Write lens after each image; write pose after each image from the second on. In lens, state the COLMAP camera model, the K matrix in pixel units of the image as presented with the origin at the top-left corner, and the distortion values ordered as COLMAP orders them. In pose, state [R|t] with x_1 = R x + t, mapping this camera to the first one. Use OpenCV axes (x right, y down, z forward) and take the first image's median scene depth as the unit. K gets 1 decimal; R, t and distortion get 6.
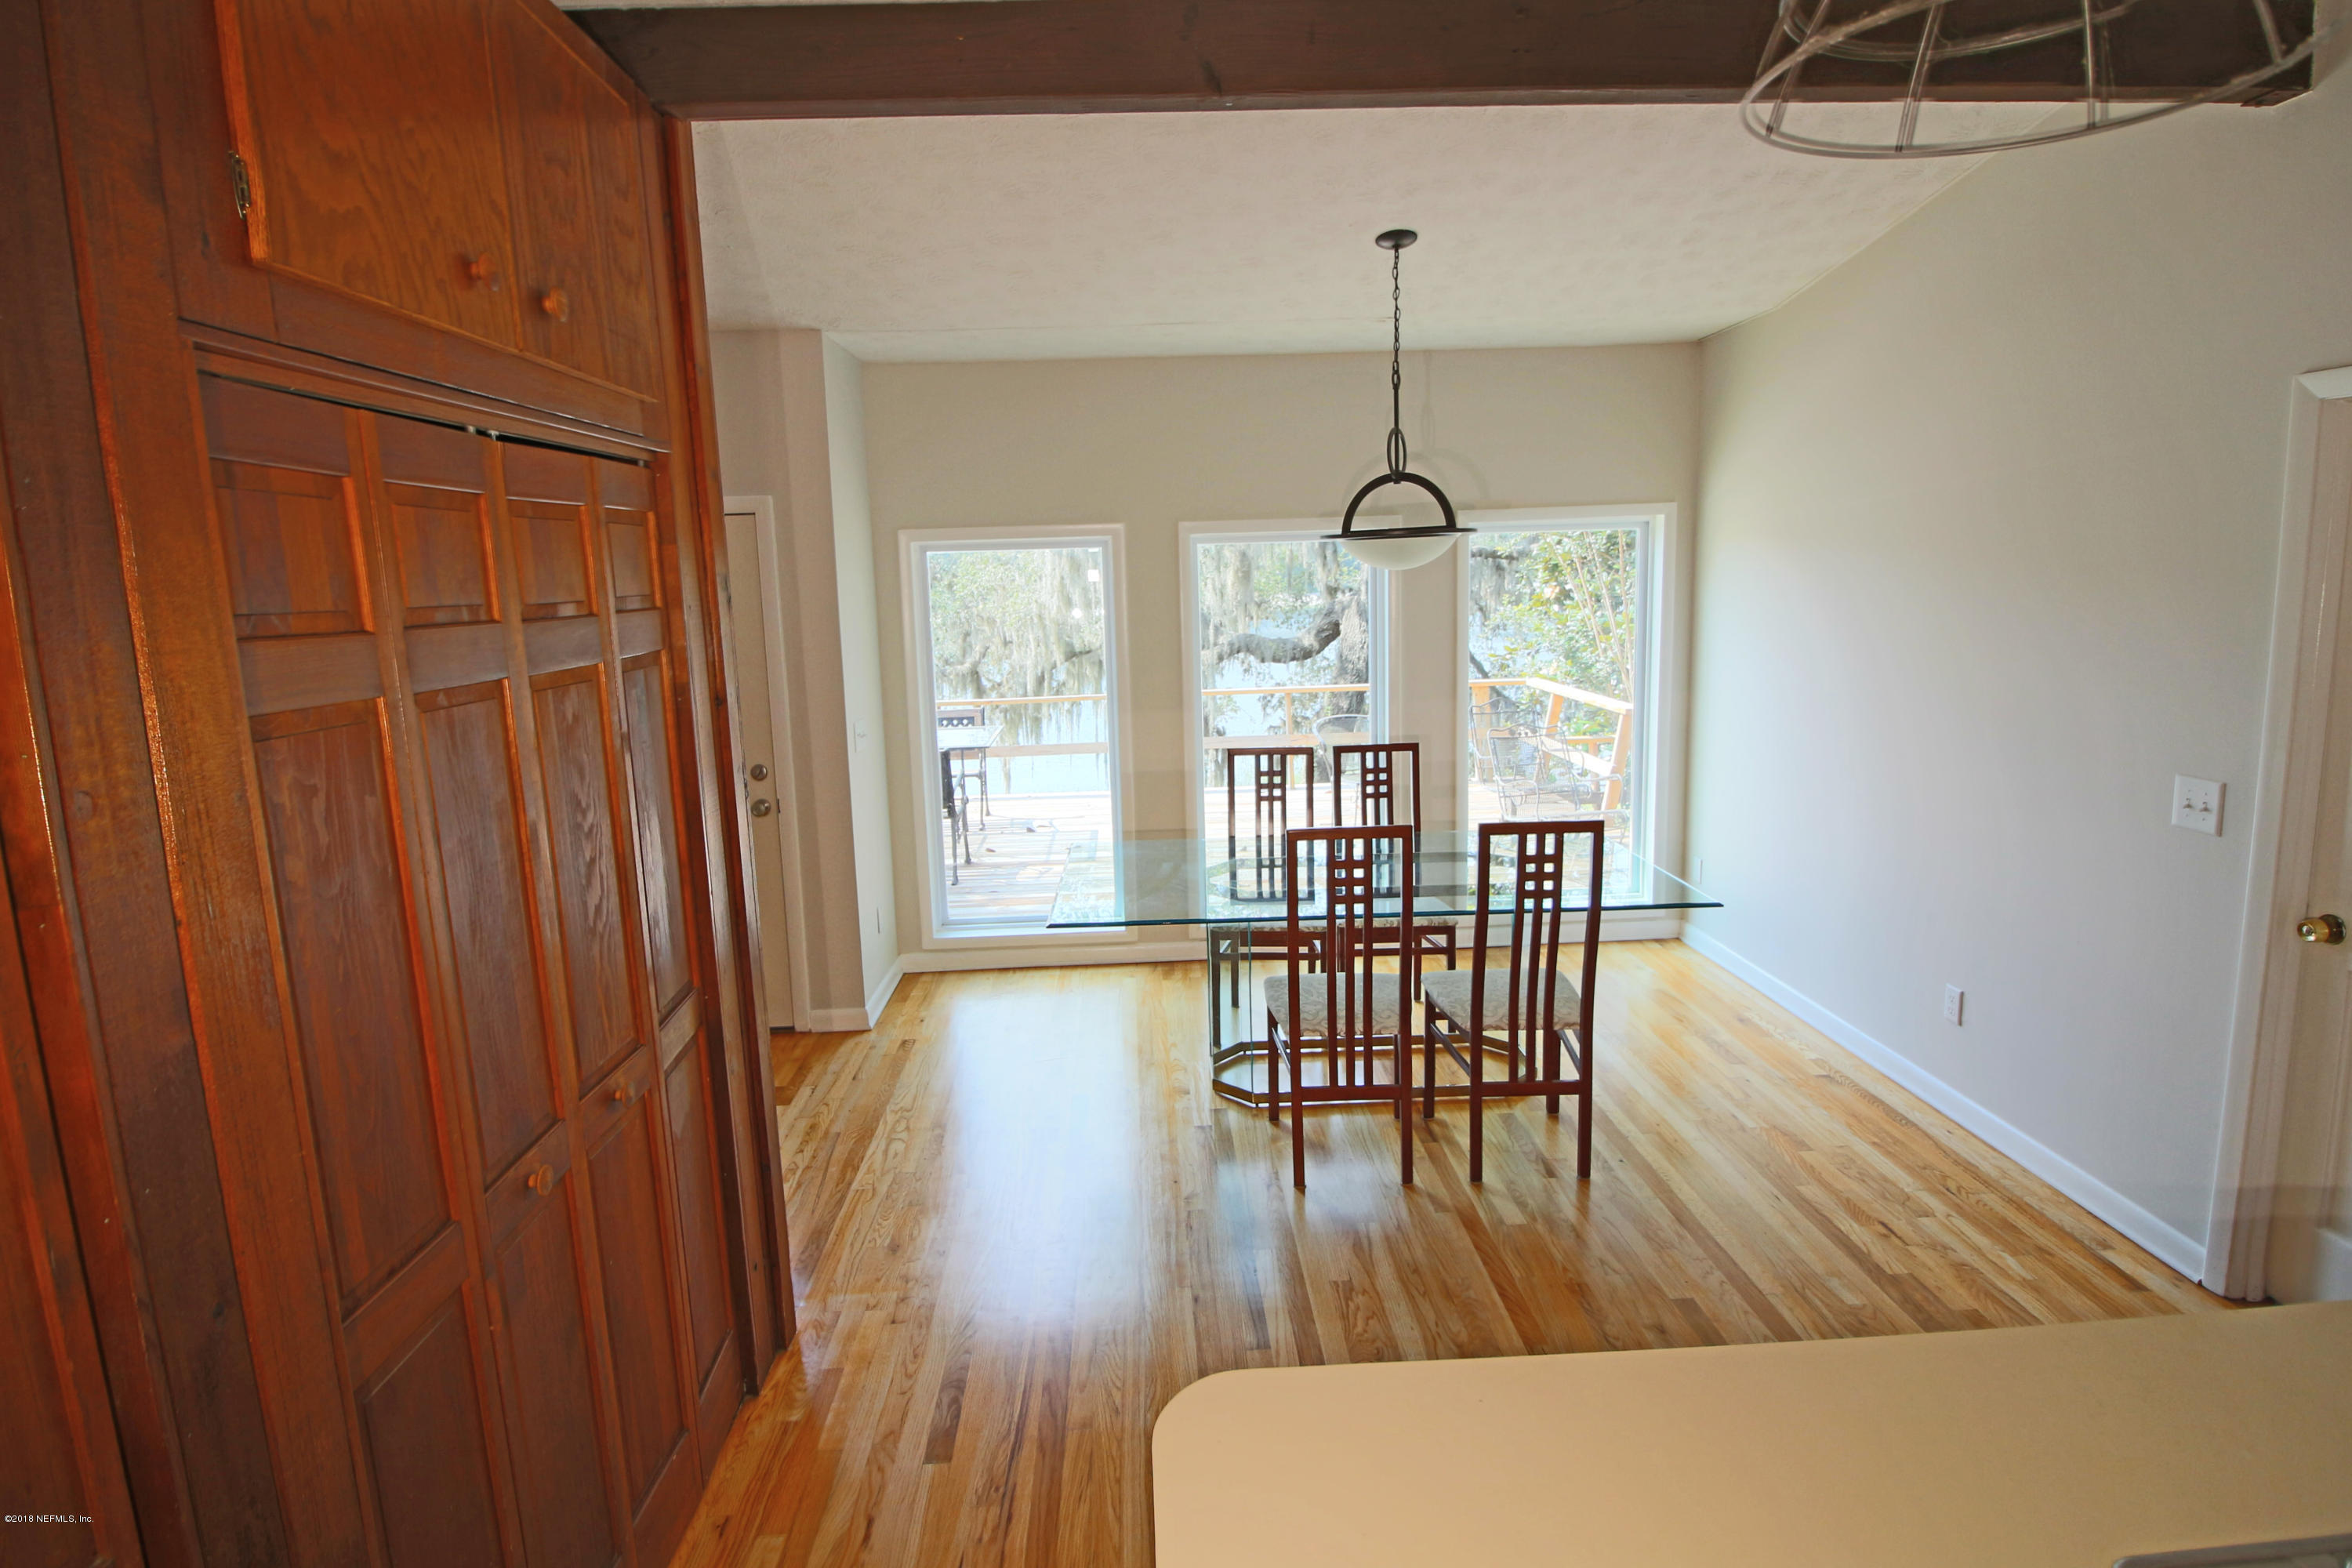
lens RADIAL K [[1210.2, 0, 1180.5], [0, 1210.2, 765.2], [0, 0, 1]] dist [0.013512, -0.019202]
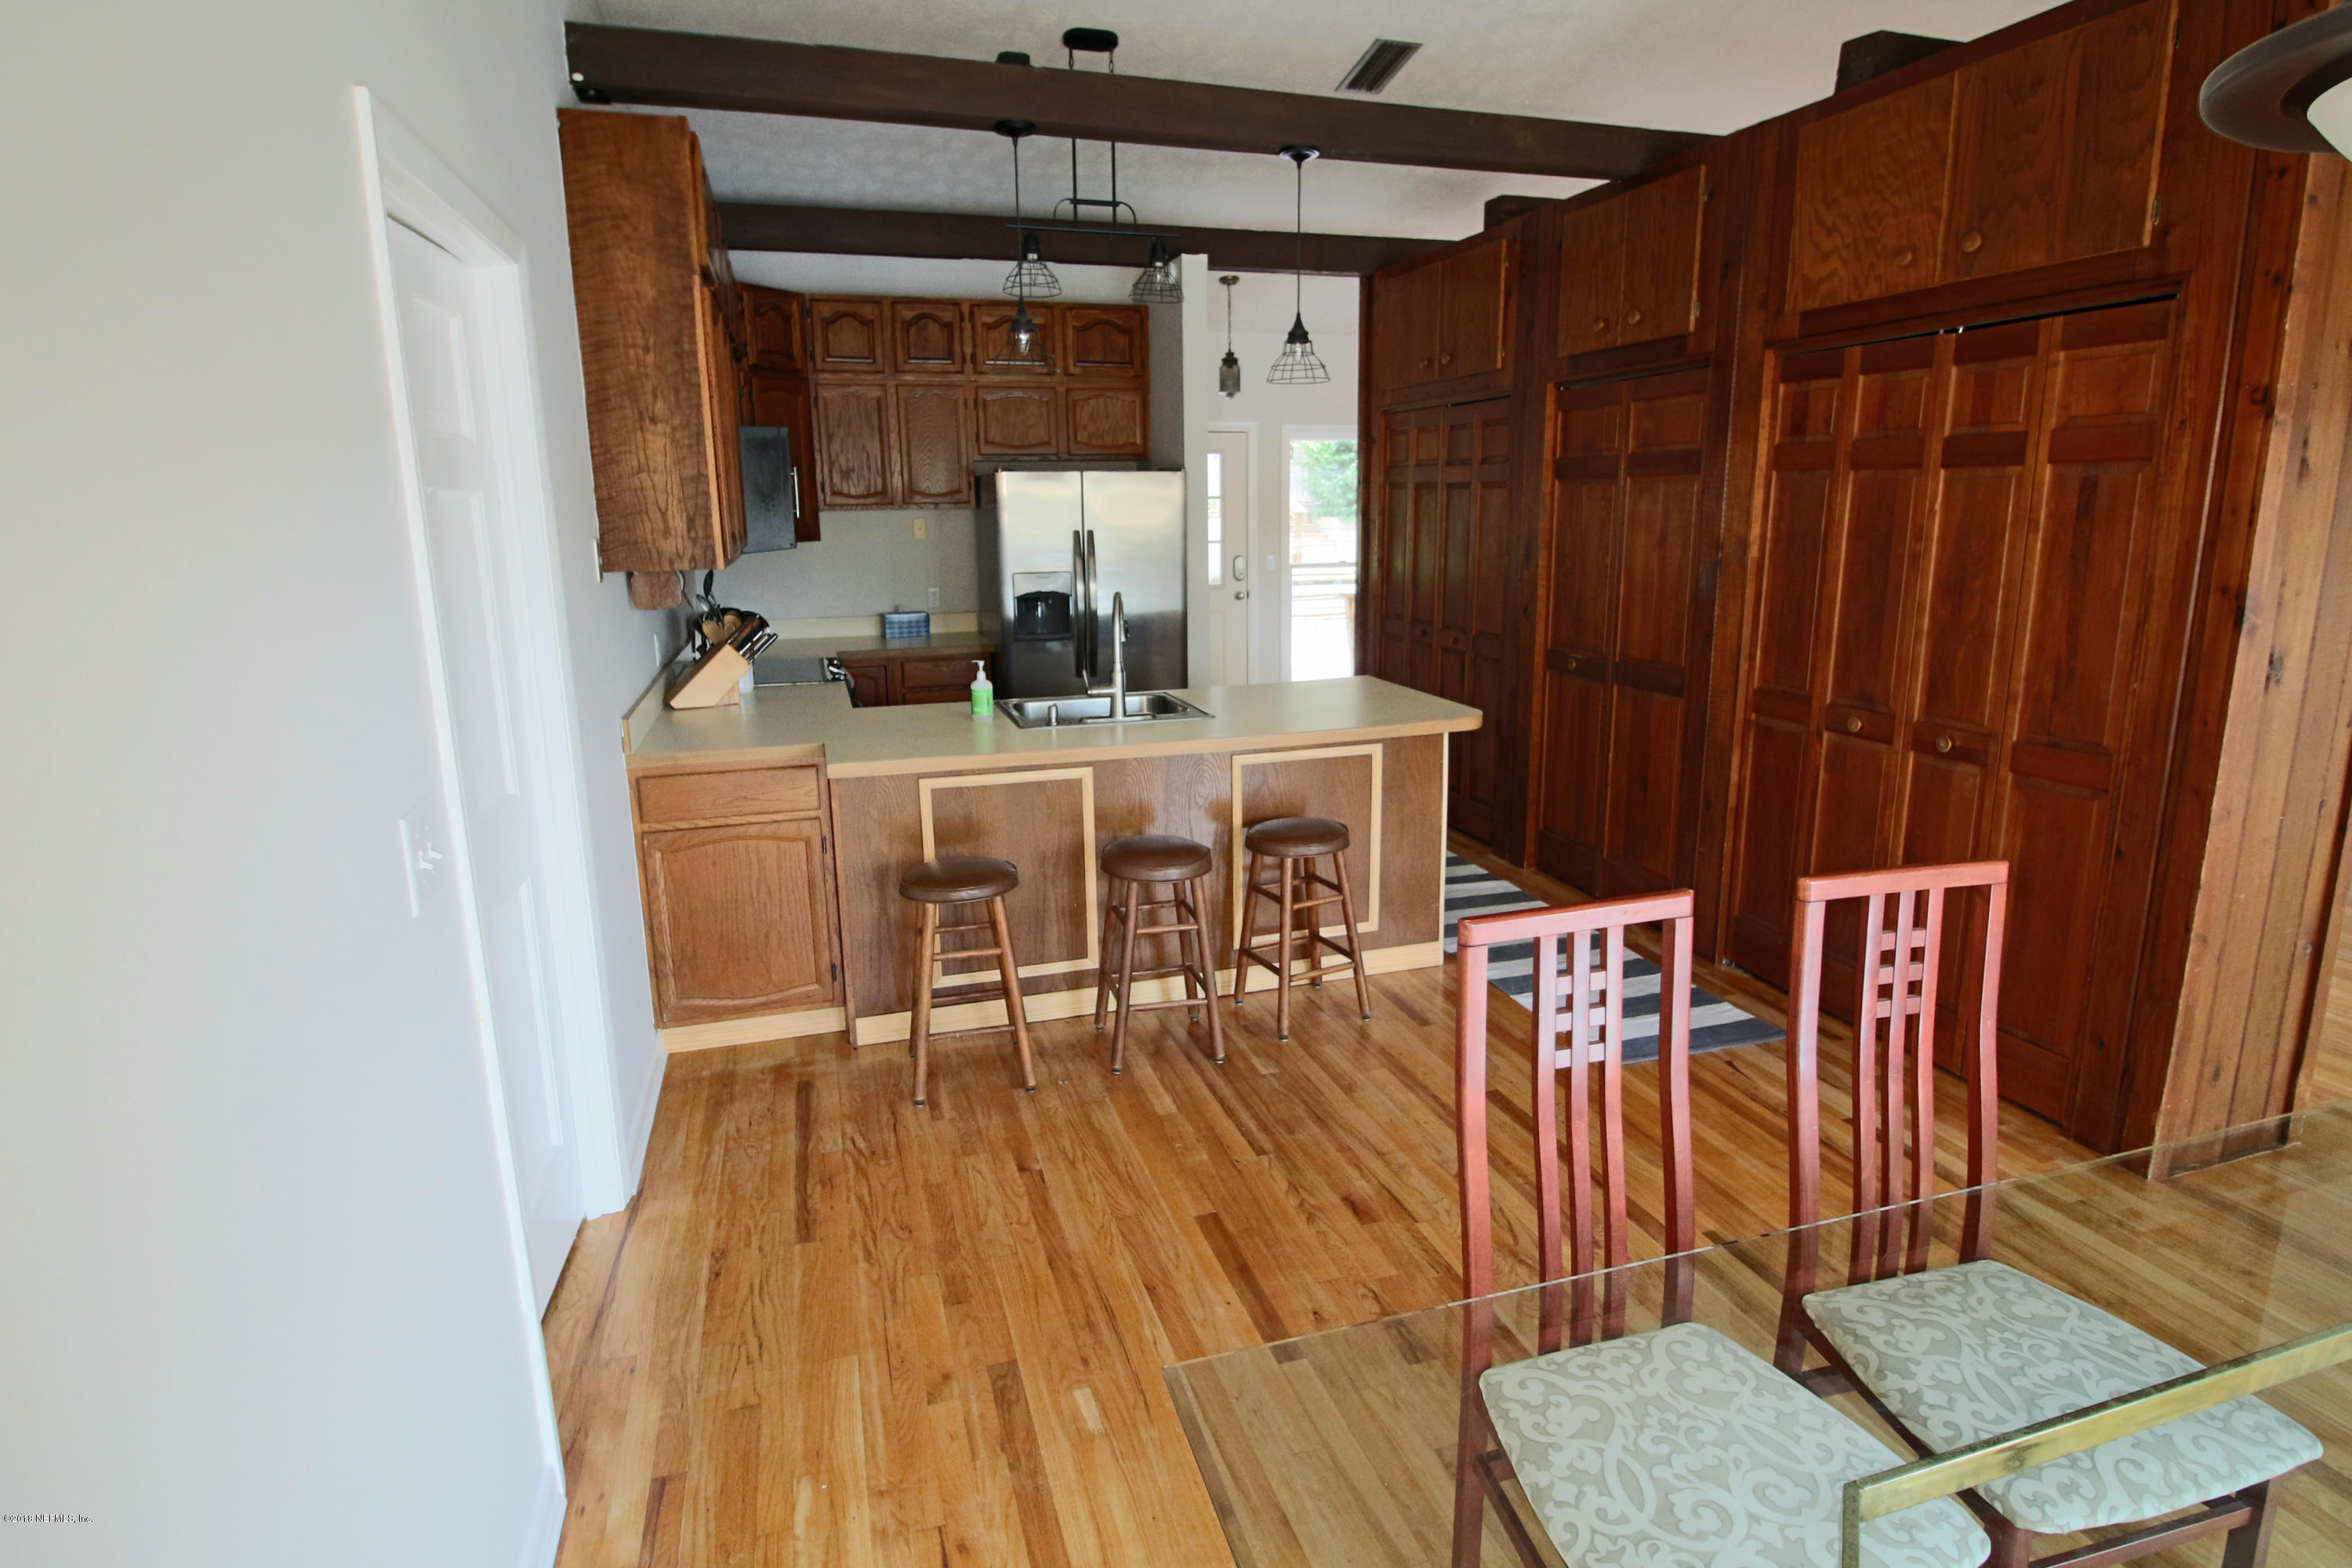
lens RADIAL K [[1208.2, 0, 1180.5], [0, 1208.2, 746.0], [0, 0, 1]] dist [0.003403, -0.018028]
pose [[-0.966465, 0.096795, -0.237859, 1.089896], [0.005276, 0.933532, 0.358455, -0.362852], [0.256746, 0.345179, -0.902736, 2.681915]]
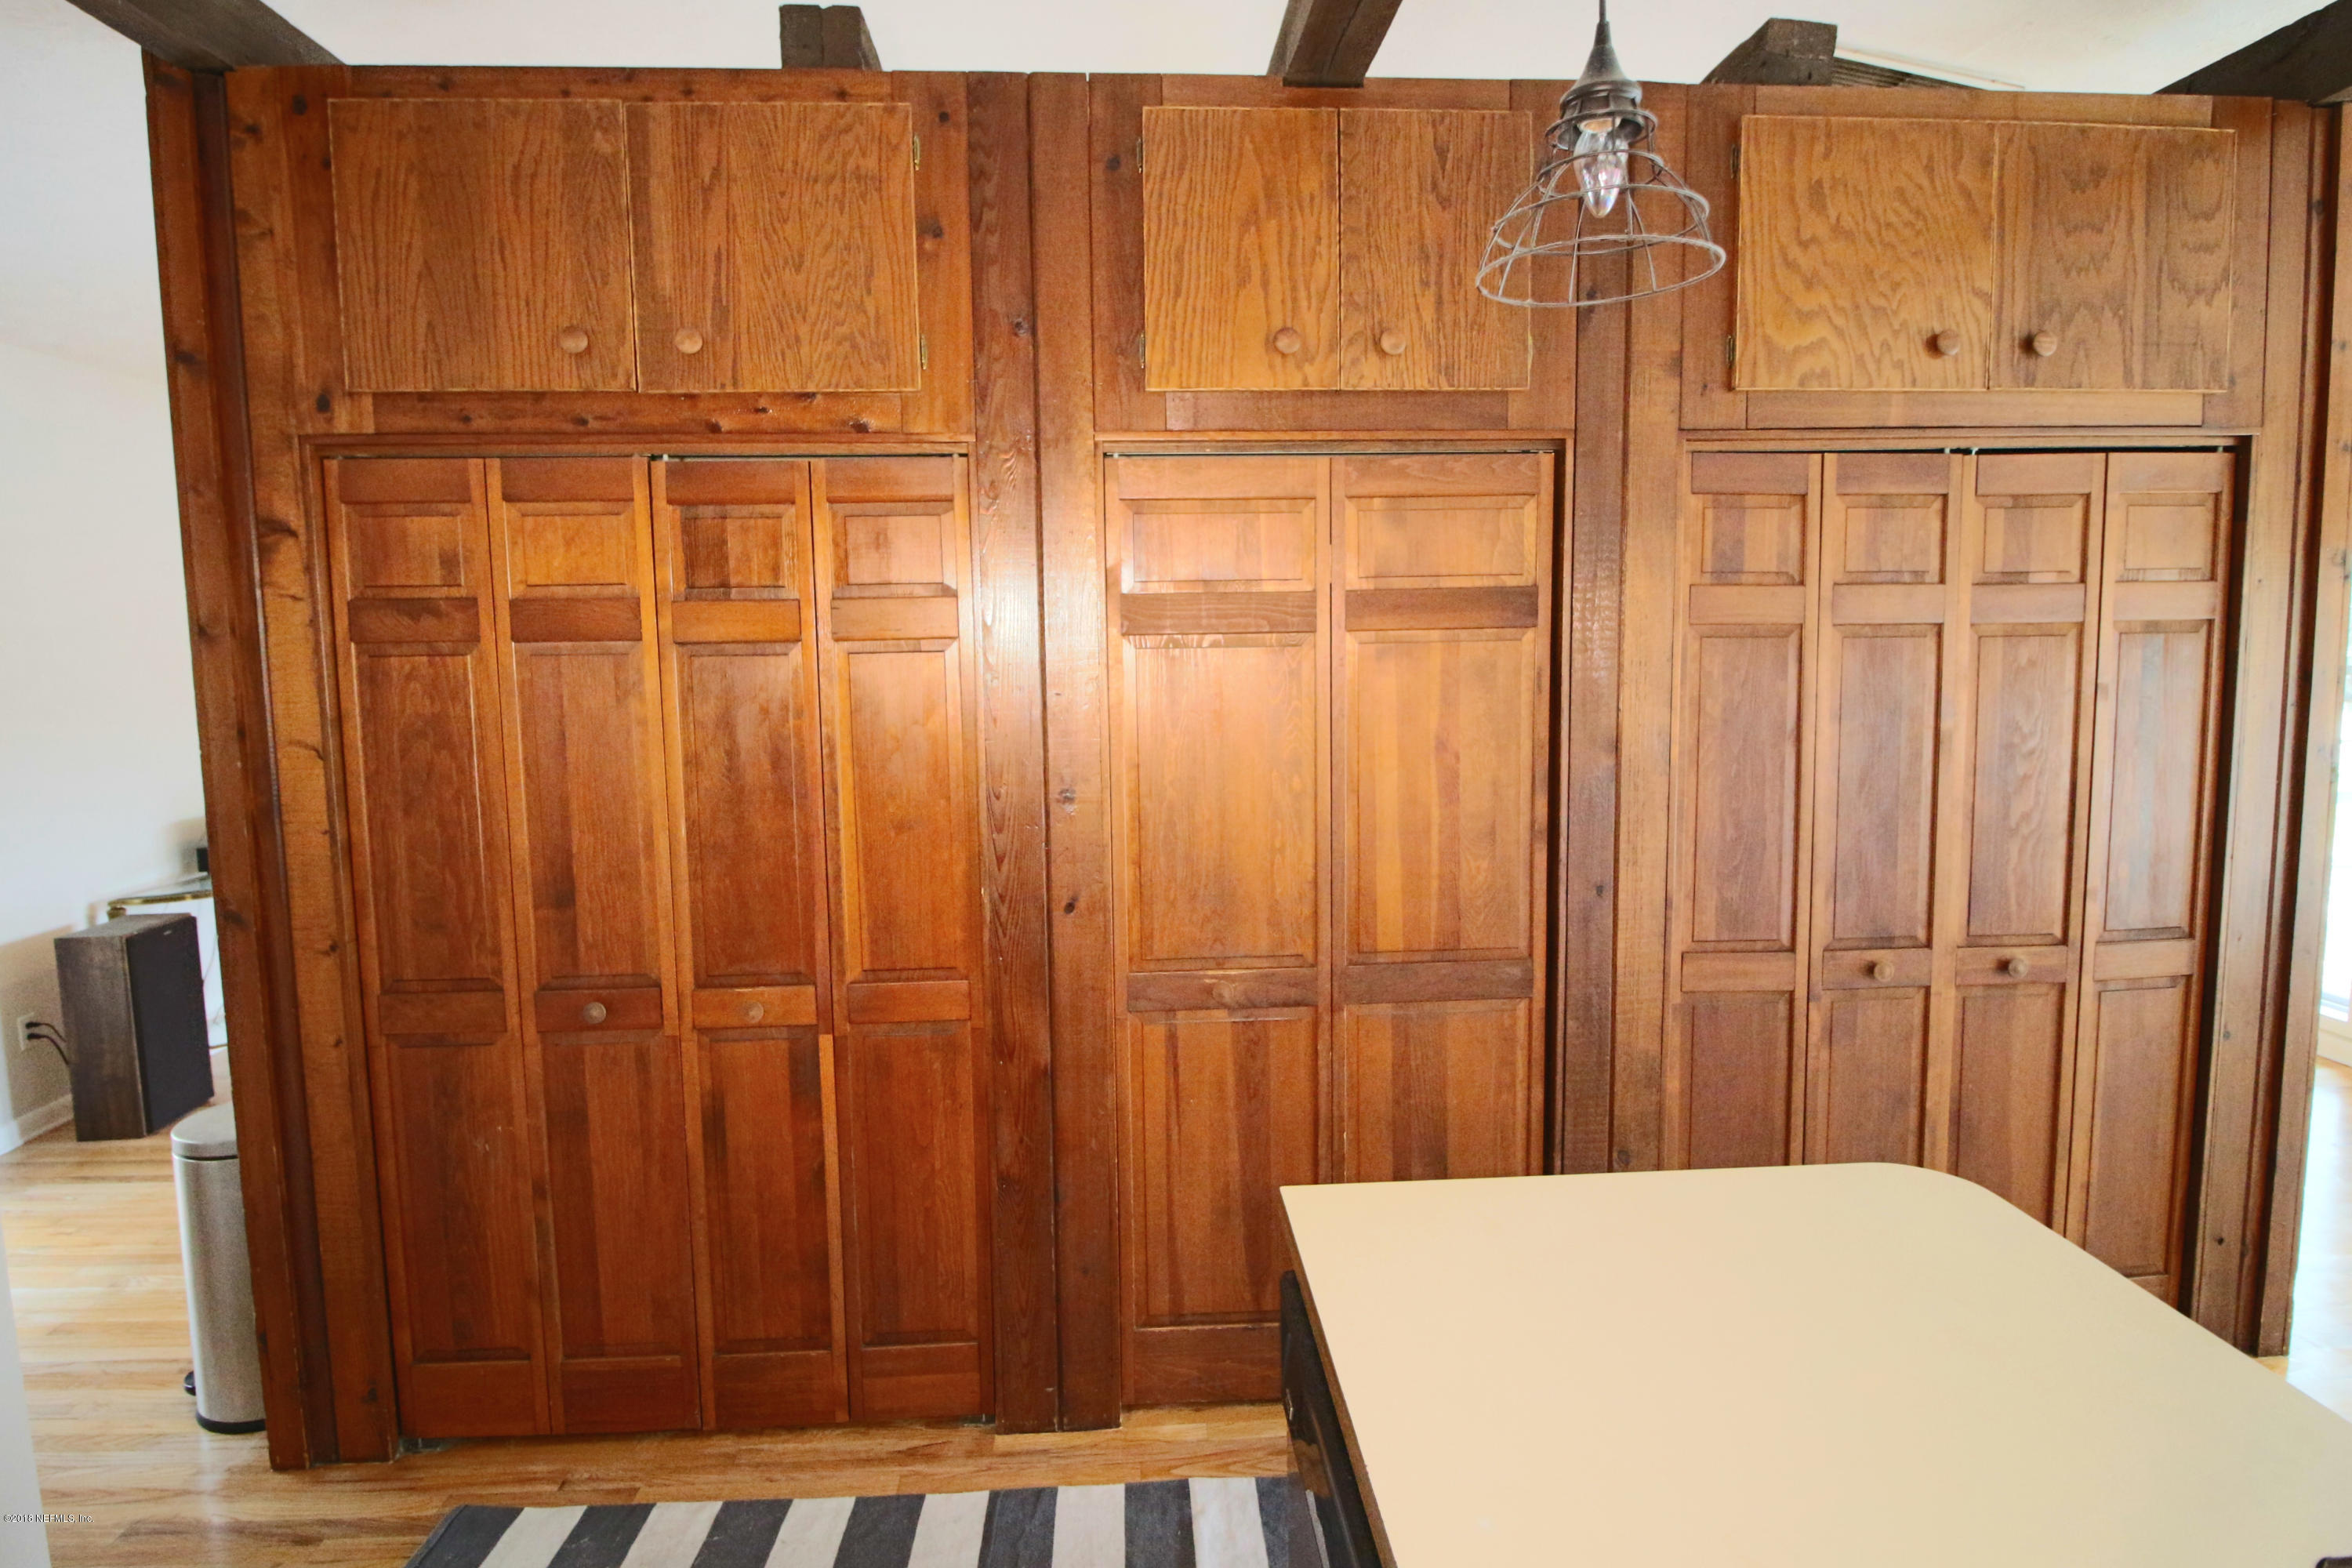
lens RADIAL K [[1208.2, 0, 1180.5], [0, 1208.2, 746.0], [0, 0, 1]] dist [0.003403, -0.018028]
pose [[0.012724, 0.110876, -0.993753, 0.896841], [-0.147283, 0.983201, 0.107813, 0.051202], [0.989013, 0.144991, 0.028840, 0.106558]]
